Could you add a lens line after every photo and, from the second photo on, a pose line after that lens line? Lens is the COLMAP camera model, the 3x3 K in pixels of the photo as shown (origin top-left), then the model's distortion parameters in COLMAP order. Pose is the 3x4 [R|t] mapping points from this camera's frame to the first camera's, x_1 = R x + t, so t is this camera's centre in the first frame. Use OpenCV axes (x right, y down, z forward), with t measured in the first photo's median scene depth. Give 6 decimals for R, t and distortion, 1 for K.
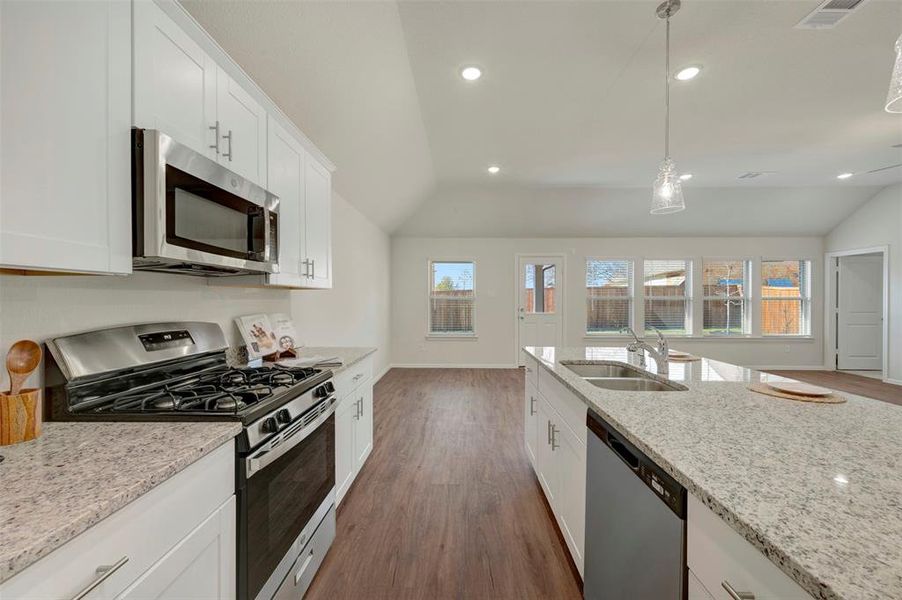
lens RADIAL K [[357.1, 0, 456.8], [0, 357.1, 299.8], [0, 0, 1]] dist [0.001035, 0.000317]
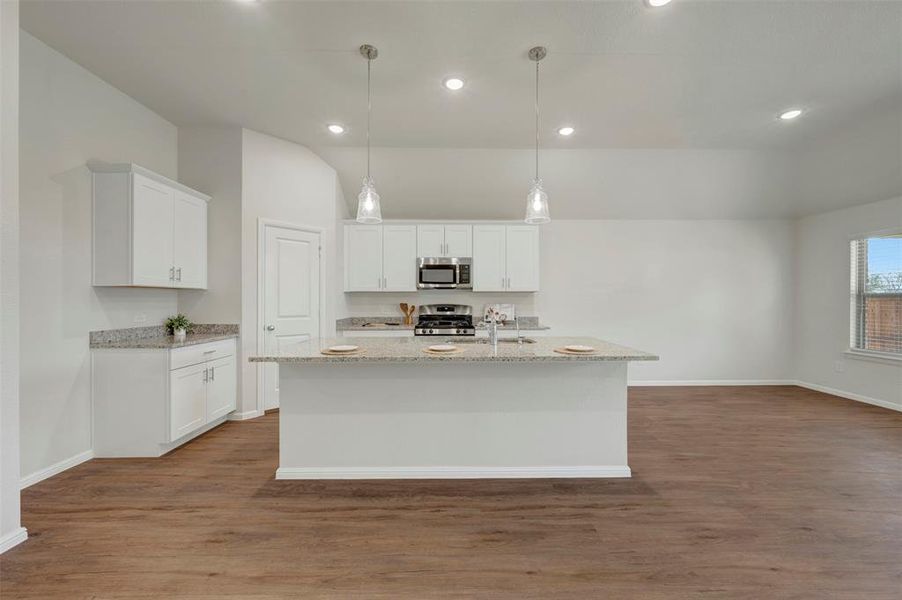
lens RADIAL K [[357.1, 0, 456.3], [0, 357.1, 298.6], [0, 0, 1]] dist [0.001035, 0.000317]
pose [[0.017641, -0.004442, -0.999835, 0.838442], [-0.003529, 0.999984, -0.004505, 0.007639], [0.999838, 0.003608, 0.017625, 0.333774]]
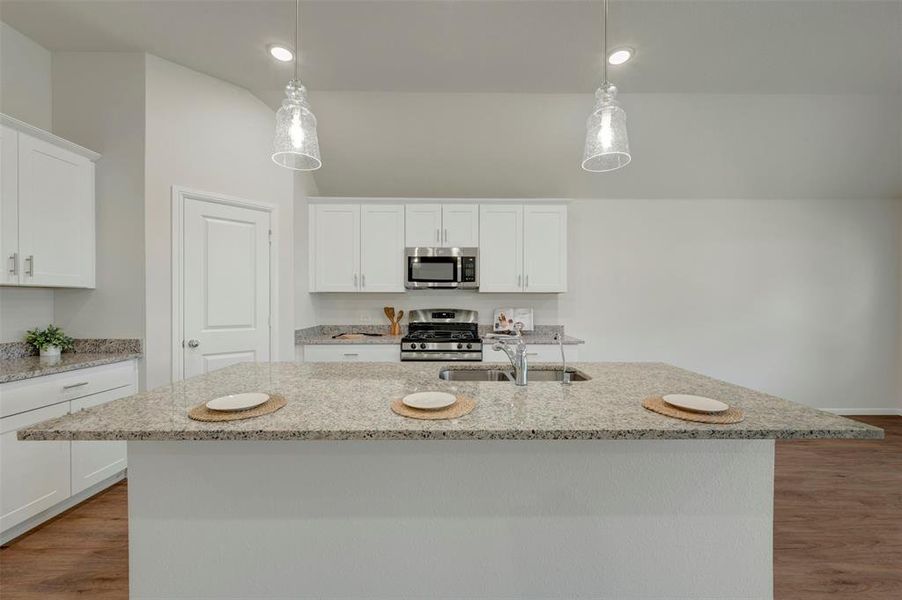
lens RADIAL K [[357.1, 0, 455.1], [0, 357.1, 303.4], [0, 0, 1]] dist [0.001035, 0.000317]
pose [[0.010124, 0.007083, -0.999924, 0.584952], [-0.005660, 0.999959, 0.007026, 0.001204], [0.999933, 0.005588, 0.010163, 0.339071]]
